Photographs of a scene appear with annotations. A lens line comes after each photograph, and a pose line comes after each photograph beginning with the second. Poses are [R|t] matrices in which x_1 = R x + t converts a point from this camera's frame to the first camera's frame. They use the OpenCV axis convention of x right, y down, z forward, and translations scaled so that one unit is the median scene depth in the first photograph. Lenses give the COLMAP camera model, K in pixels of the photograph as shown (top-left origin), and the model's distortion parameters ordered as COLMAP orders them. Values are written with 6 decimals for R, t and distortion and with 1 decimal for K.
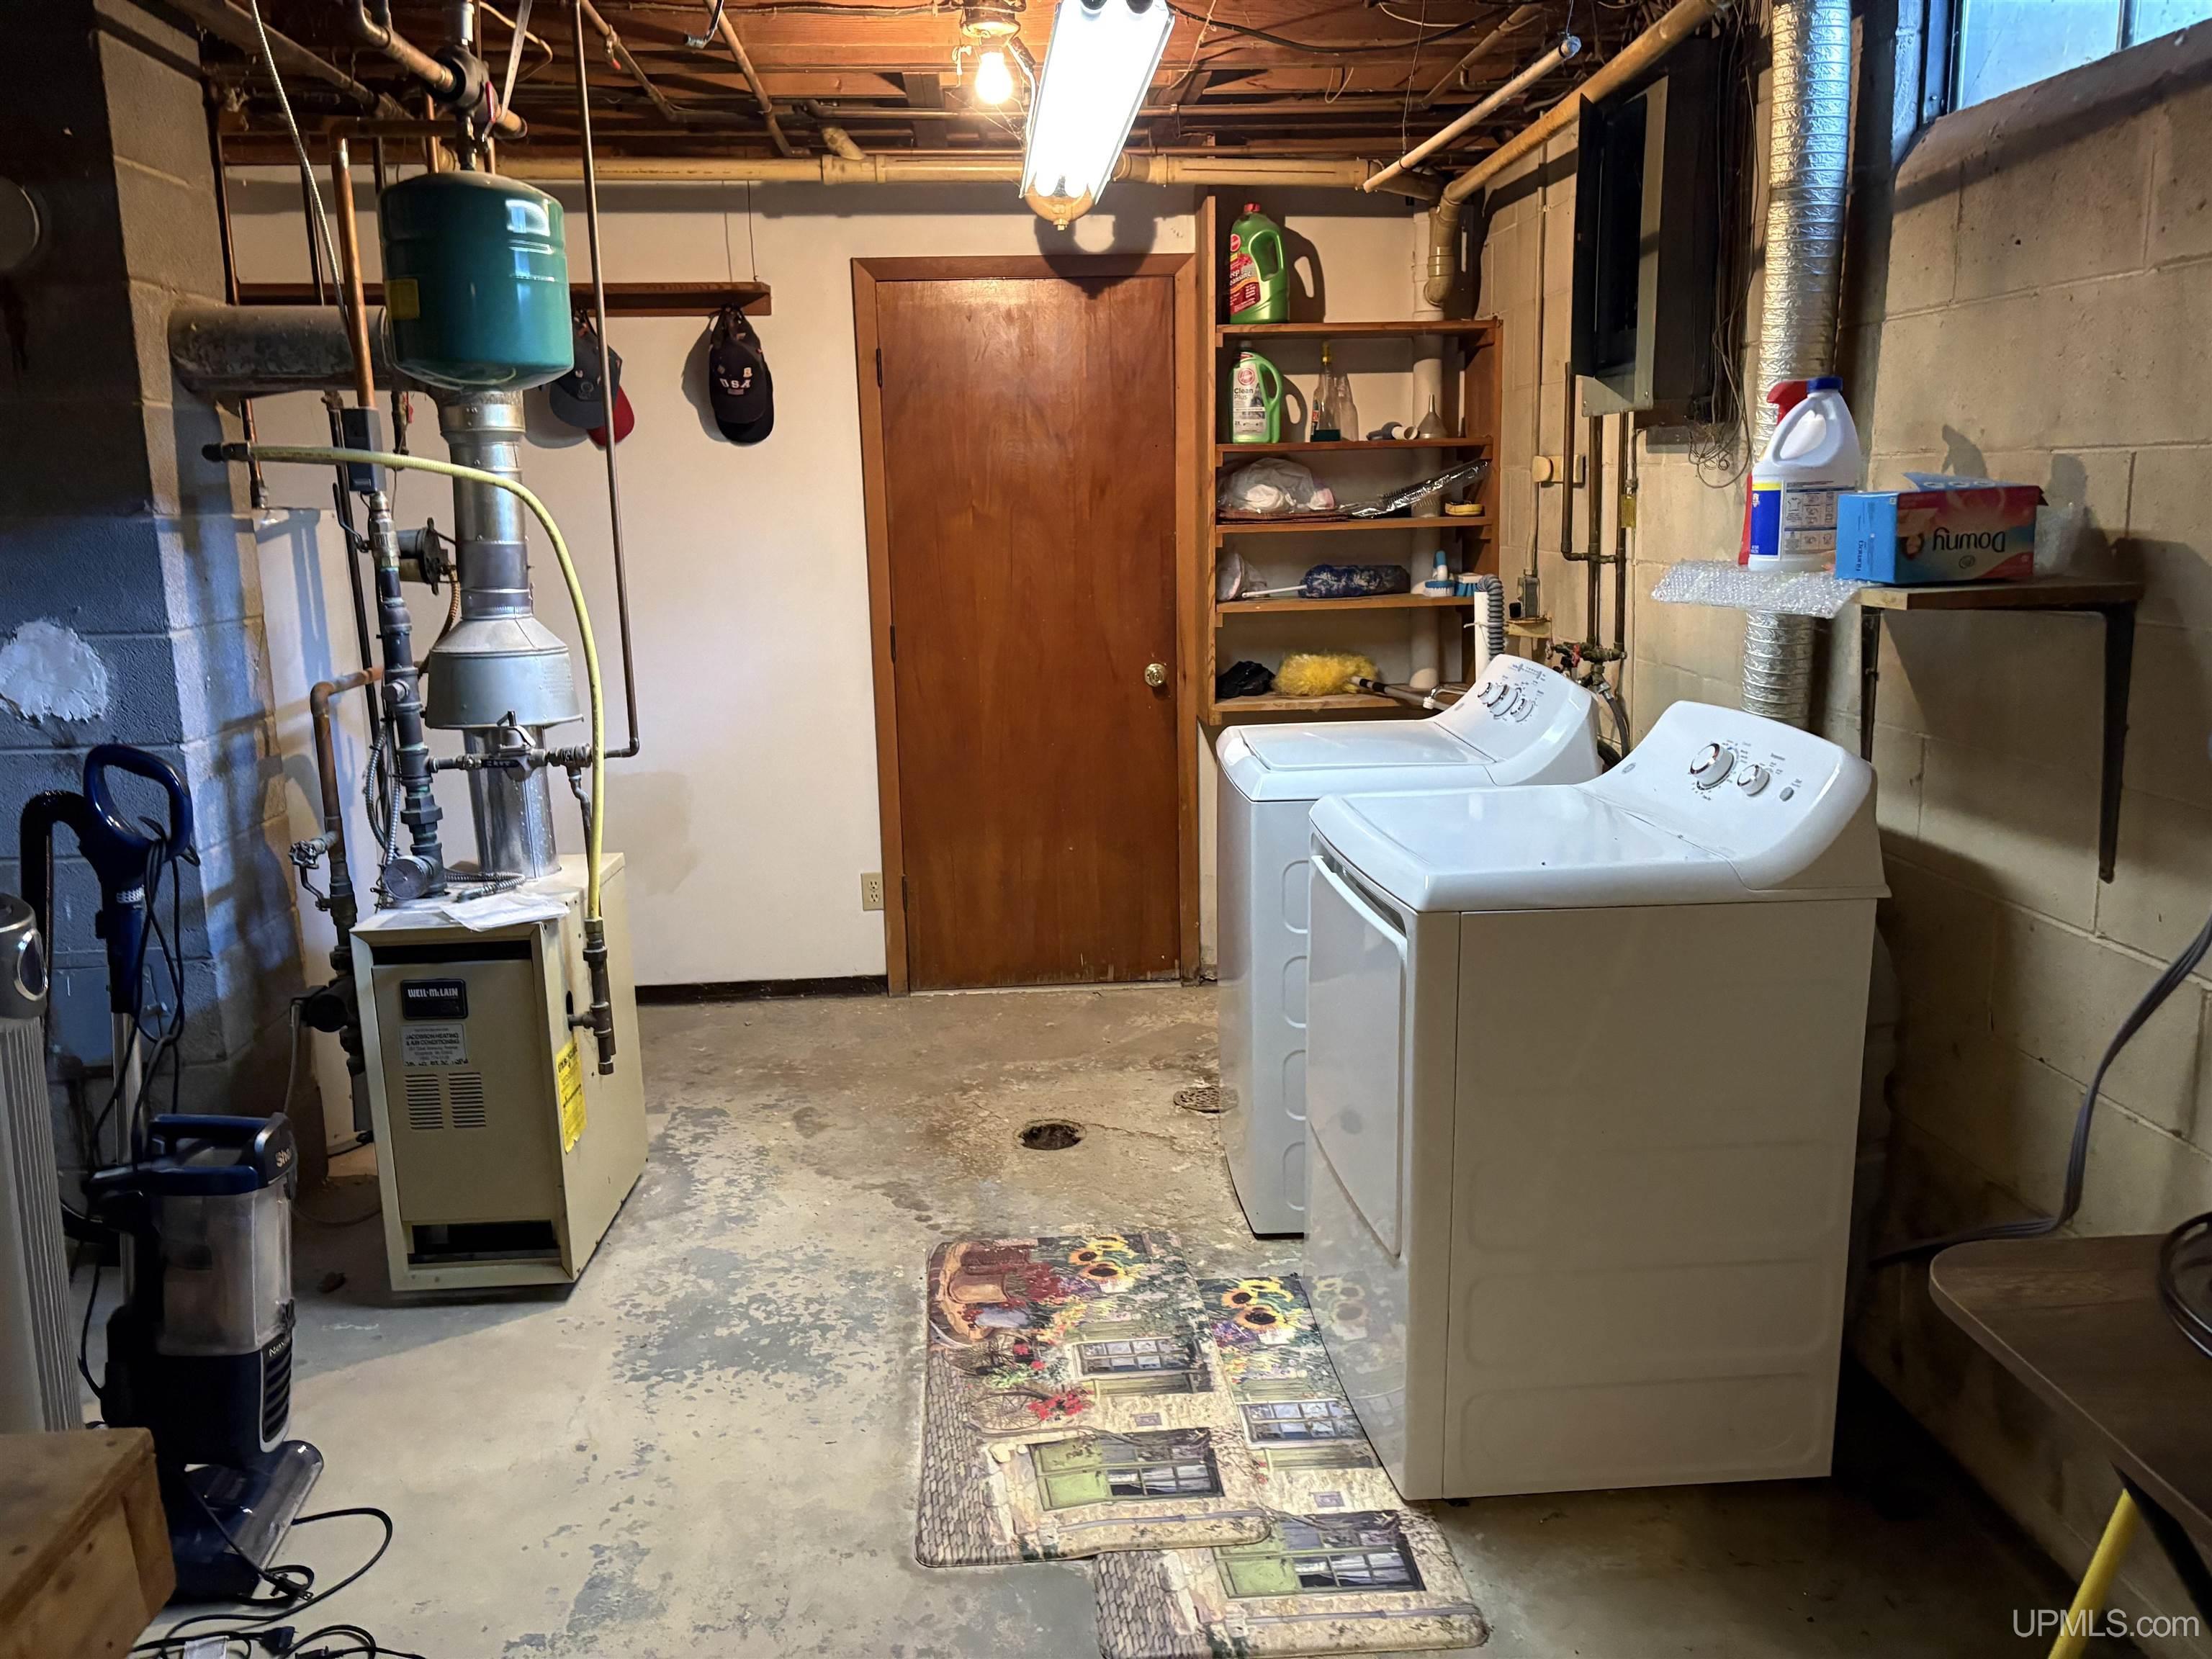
lens RADIAL K [[1709.4, 0, 1099.3], [0, 1709.4, 826.7], [0, 0, 1]] dist [0.016783, 0.002535]
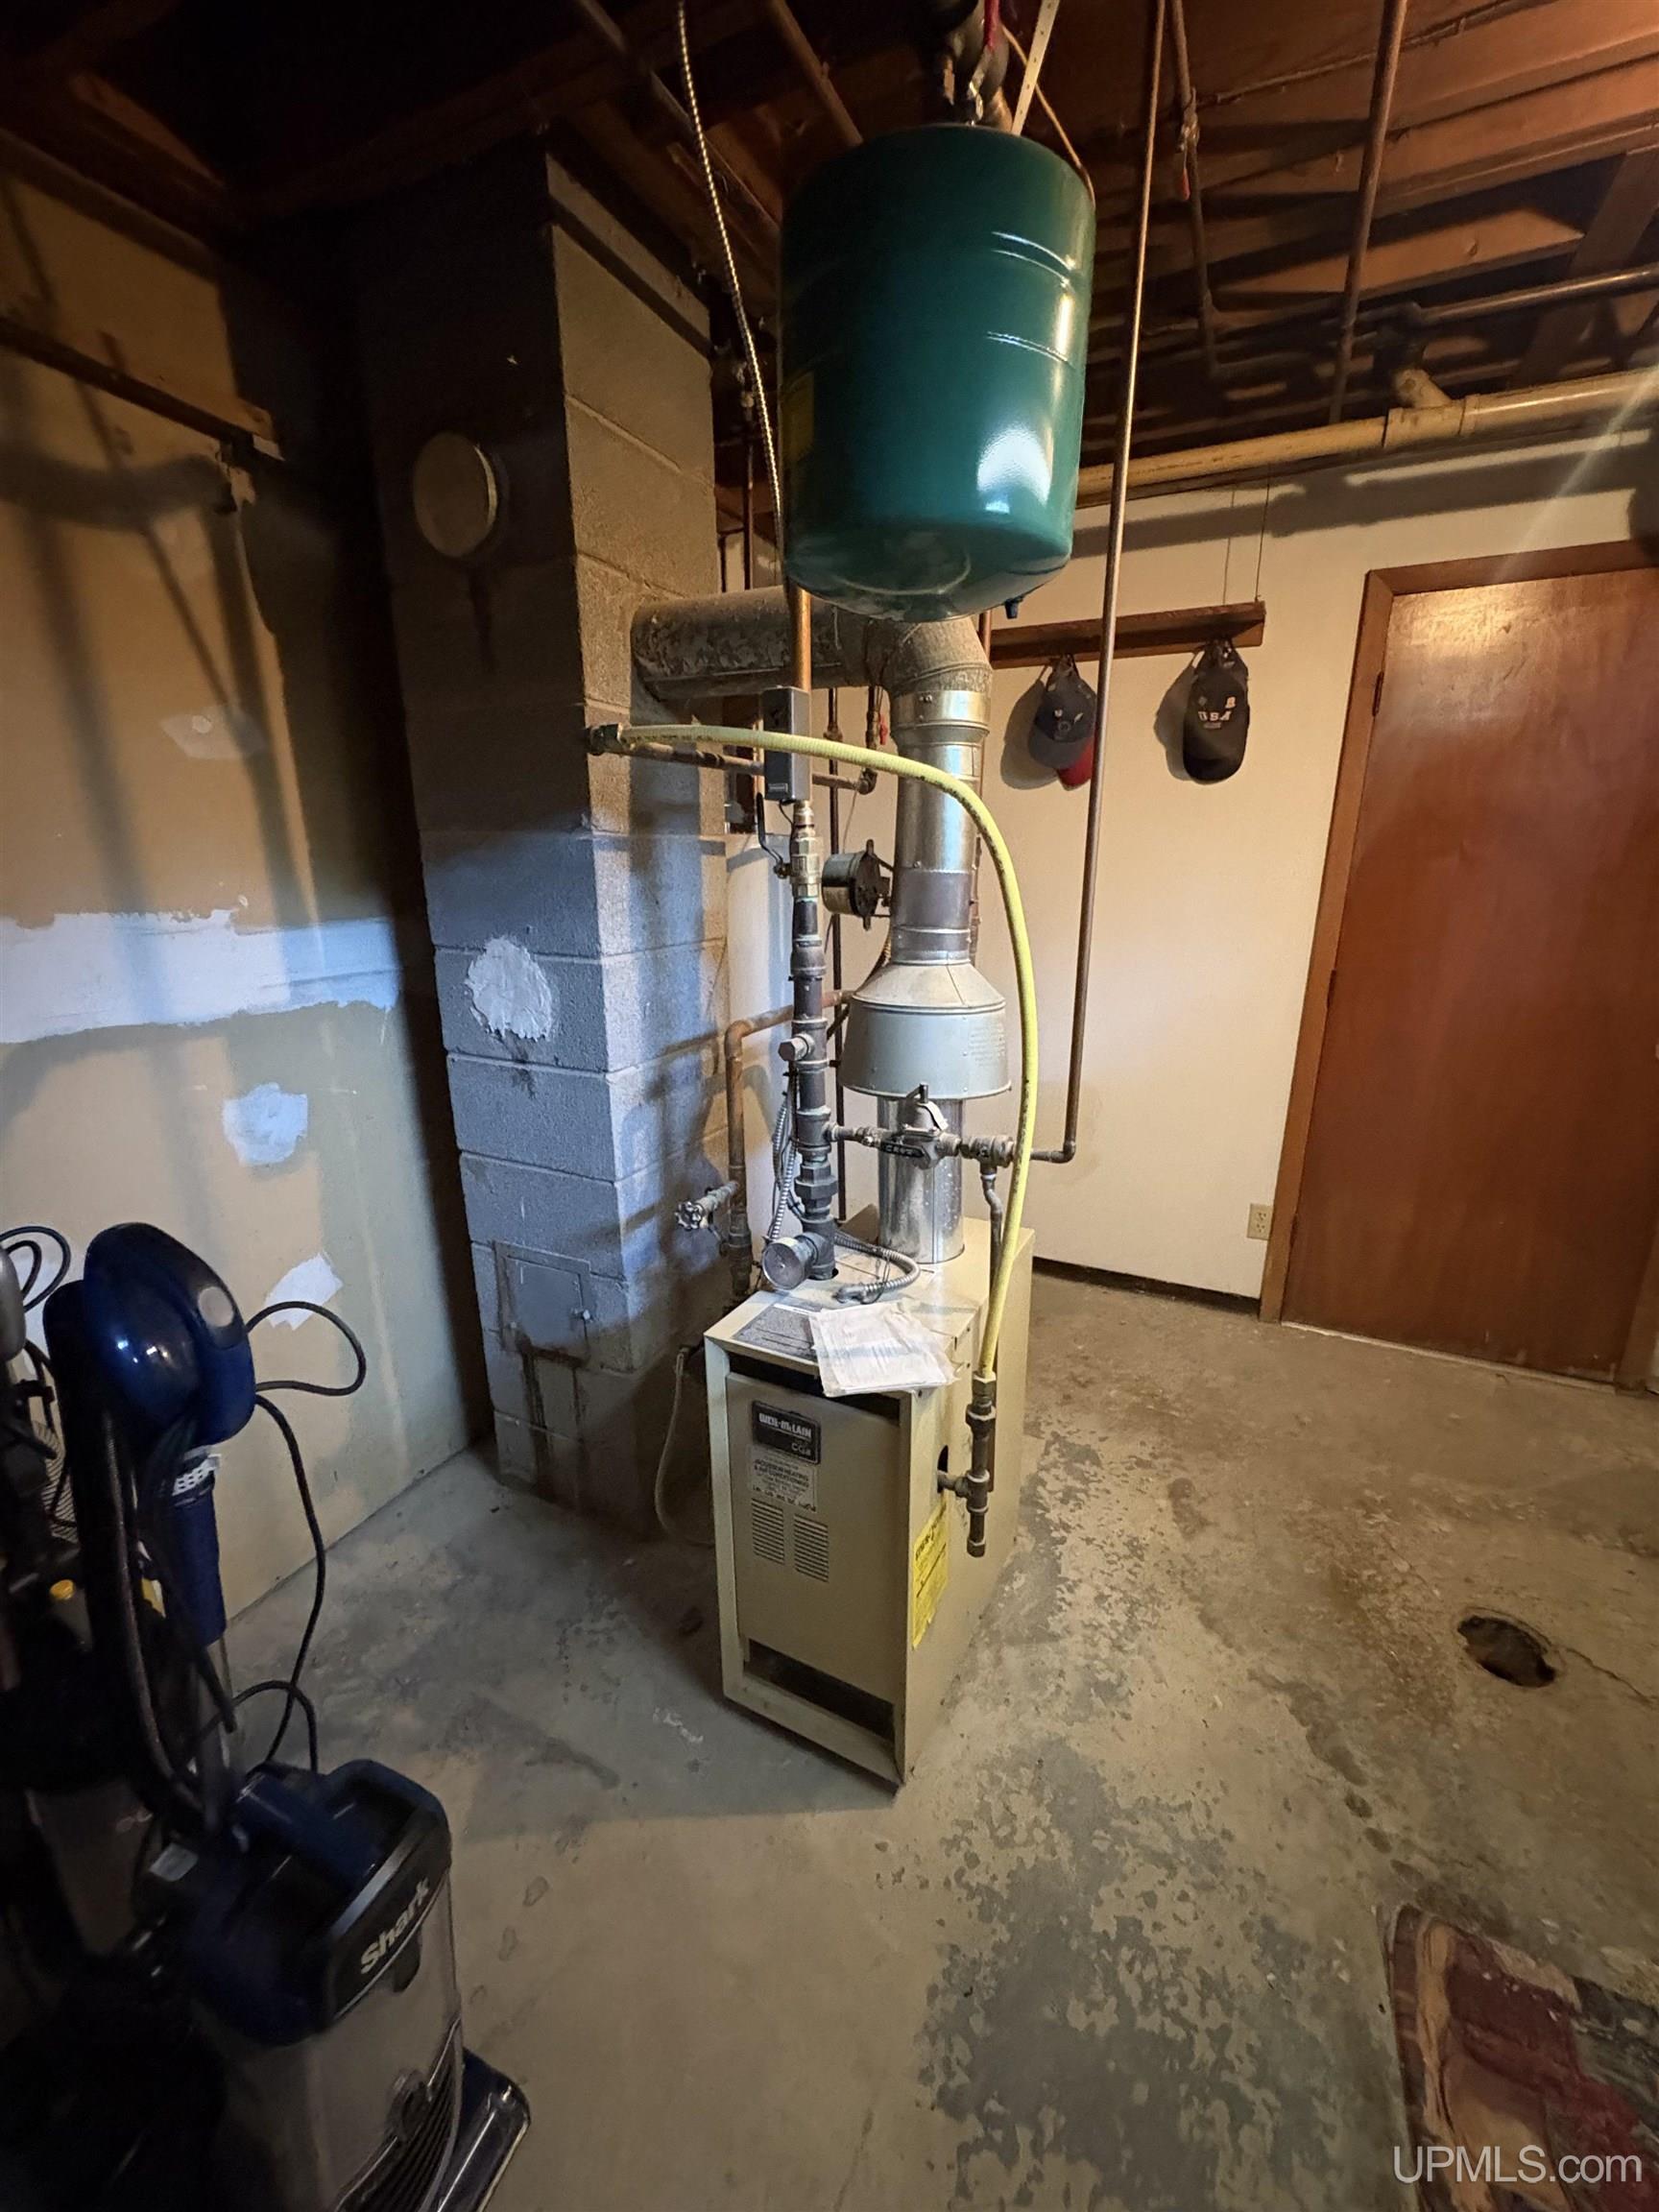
lens RADIAL K [[874.9, 0, 828.6], [0, 874.9, 1107.8], [0, 0, 1]] dist [-0.003226, 0.001759]
pose [[0.869778, 0.155408, -0.468332, -0.183797], [-0.112422, 0.986559, 0.118585, -0.098098], [0.480466, -0.050492, 0.875559, 0.604293]]
